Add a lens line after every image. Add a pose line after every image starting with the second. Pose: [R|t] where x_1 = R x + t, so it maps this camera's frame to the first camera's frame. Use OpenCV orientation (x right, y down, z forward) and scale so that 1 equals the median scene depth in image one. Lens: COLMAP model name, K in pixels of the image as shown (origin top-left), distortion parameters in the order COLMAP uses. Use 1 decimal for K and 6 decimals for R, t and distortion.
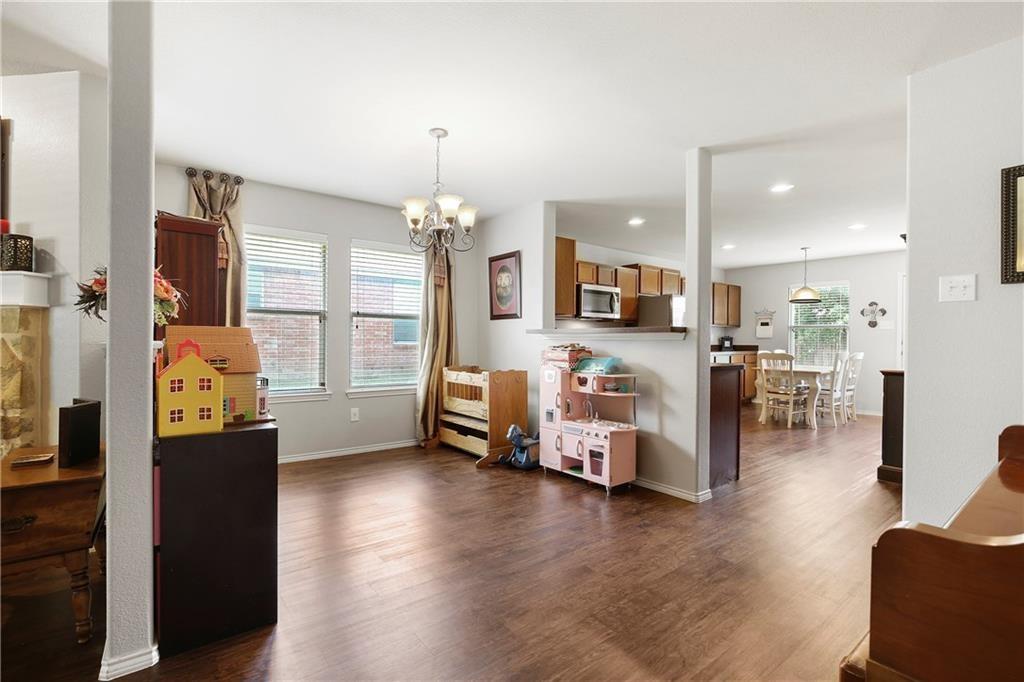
lens RADIAL K [[467.5, 0, 503.1], [0, 467.5, 343.7], [0, 0, 1]] dist [-0.016477, 0.003344]
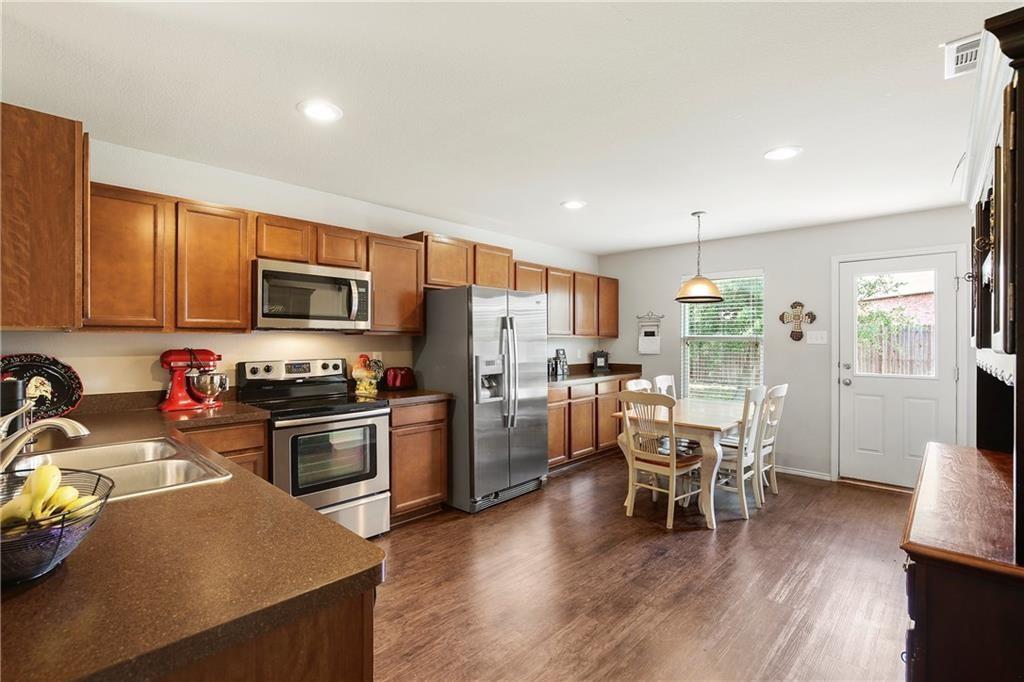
lens RADIAL K [[467.5, 0, 505.3], [0, 467.5, 340.7], [0, 0, 1]] dist [-0.016477, 0.003344]
pose [[0.989282, -0.004576, 0.145943, 0.395041], [0.005884, 0.999946, -0.008531, -0.043432], [-0.145896, 0.009299, 0.989256, 0.551500]]
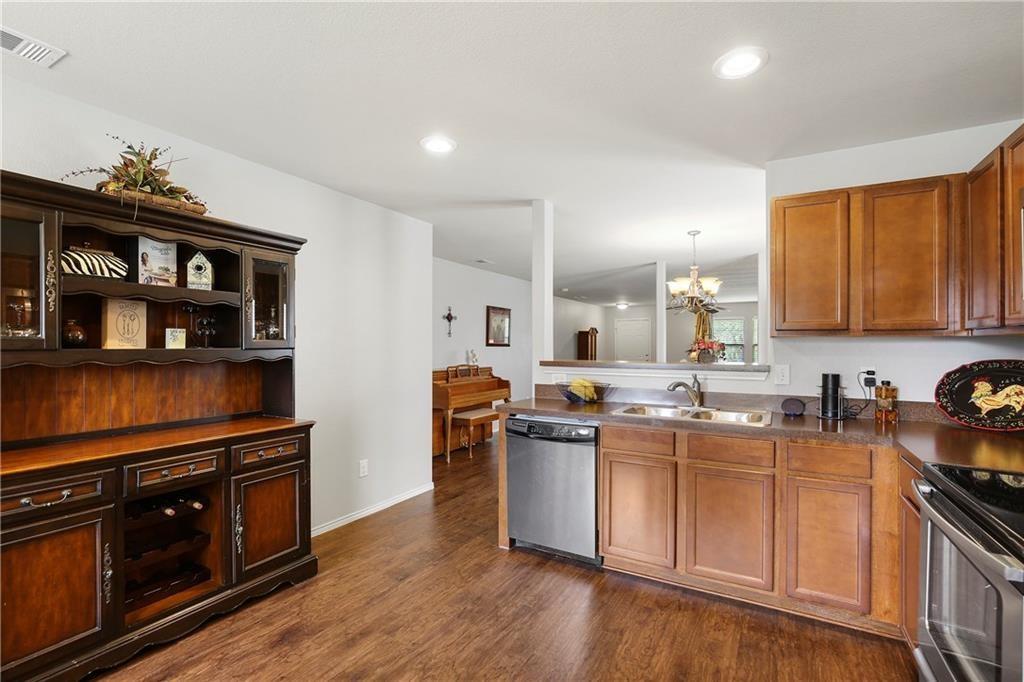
lens RADIAL K [[467.5, 0, 504.7], [0, 467.5, 343.6], [0, 0, 1]] dist [-0.016477, 0.003344]
pose [[-0.924829, -0.006705, -0.380324, 0.592718], [-0.008919, 0.999952, 0.004061, -0.049694], [0.380279, 0.007148, -0.924844, 1.277711]]
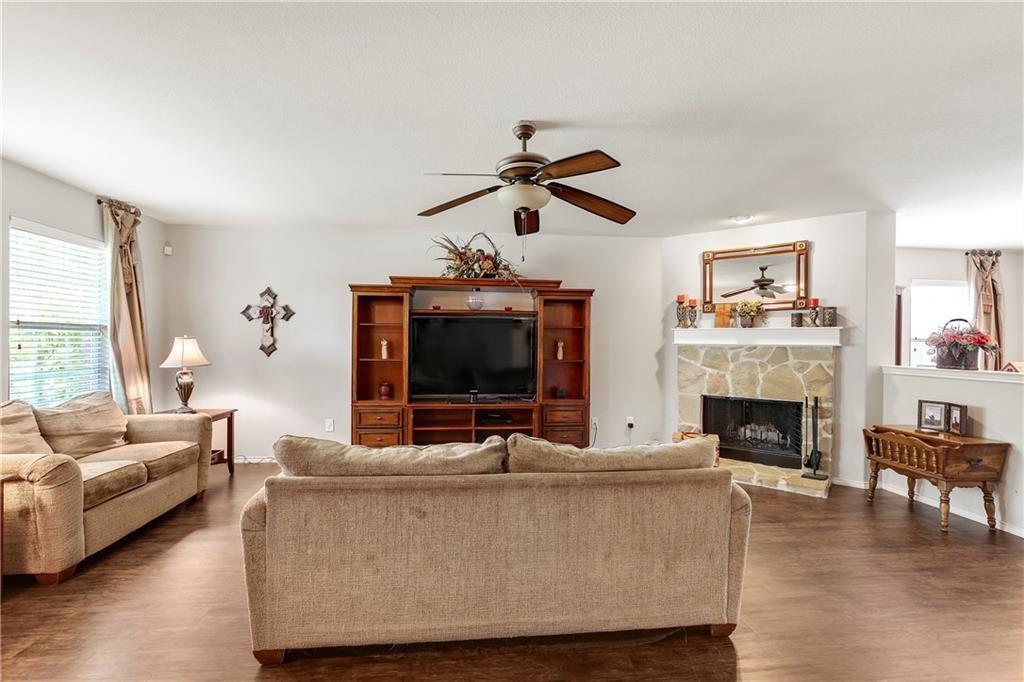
lens RADIAL K [[467.5, 0, 509.4], [0, 467.5, 347.1], [0, 0, 1]] dist [-0.016477, 0.003344]
pose [[0.852279, 0.007236, -0.523037, -0.510929], [-0.008151, 0.999967, 0.000551, -0.029342], [0.523024, 0.003794, 0.852310, -0.527737]]
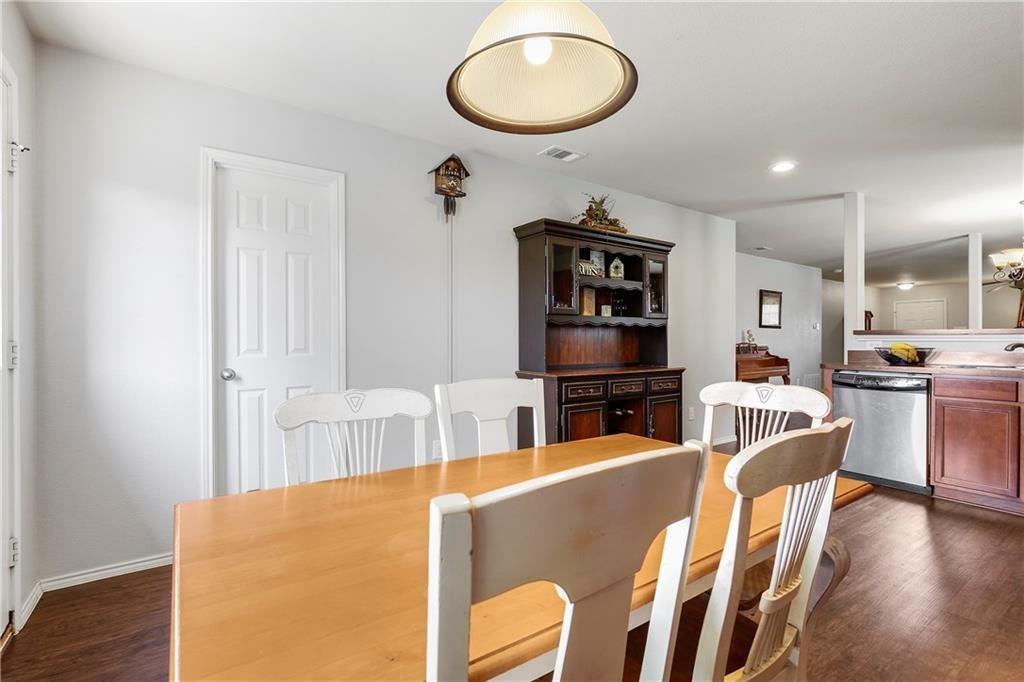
lens RADIAL K [[467.5, 0, 513.3], [0, 467.5, 339.9], [0, 0, 1]] dist [-0.016477, 0.003344]
pose [[-0.999127, -0.003409, 0.041627, 0.838428], [-0.002829, 0.999898, 0.013984, -0.014503], [-0.041670, 0.013854, -0.999035, 1.486838]]
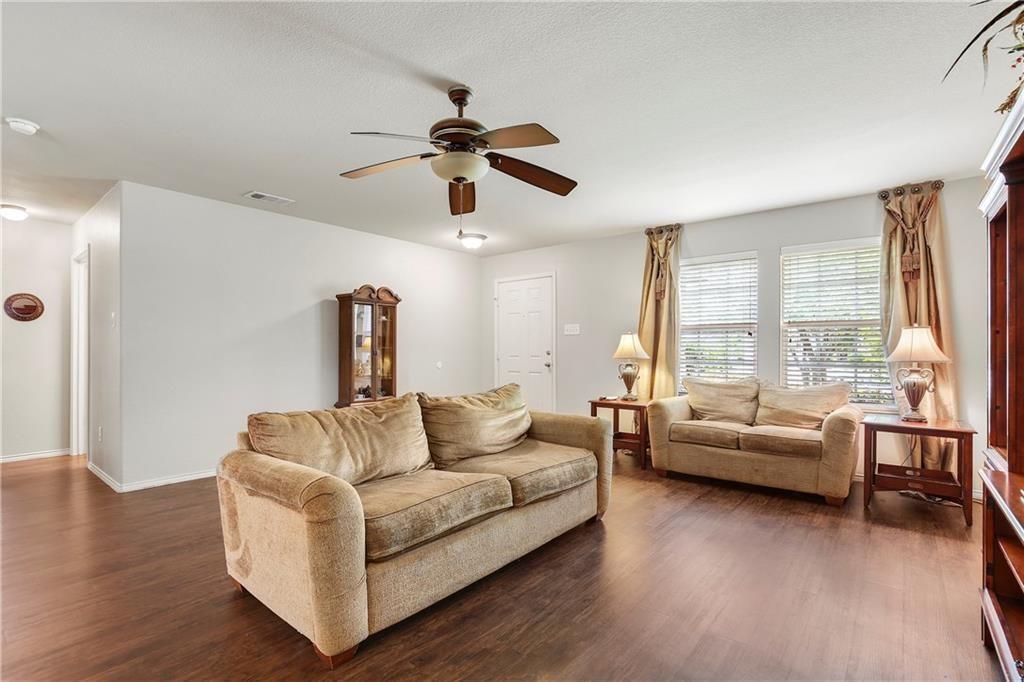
lens RADIAL K [[467.5, 0, 511.0], [0, 467.5, 343.3], [0, 0, 1]] dist [-0.016477, 0.003344]
pose [[-0.975397, -0.007300, -0.220333, -0.706835], [-0.007188, 0.999973, -0.001308, -0.013317], [0.220336, 0.000308, -0.975424, 0.328997]]
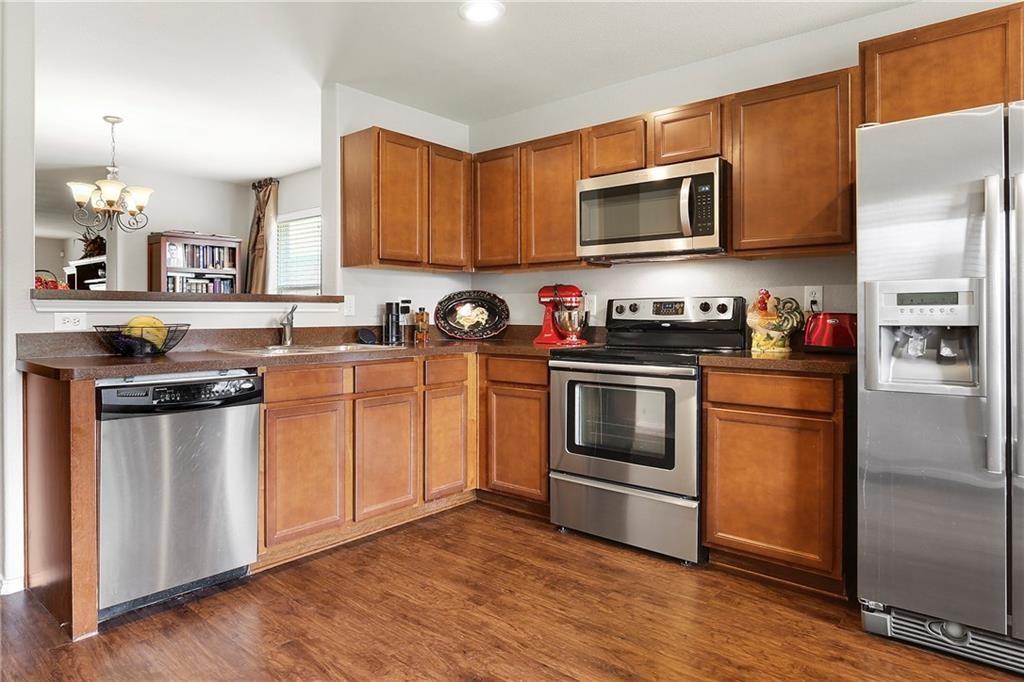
lens RADIAL K [[617.4, 0, 464.2], [0, 617.4, 314.0], [0, 0, 1]] dist [-0.008297, -0.001440]
pose [[0.170924, -0.002897, -0.985280, 0.808938], [-0.008246, 0.999956, -0.004371, -0.001960], [0.985250, 0.008872, 0.170893, 0.908310]]
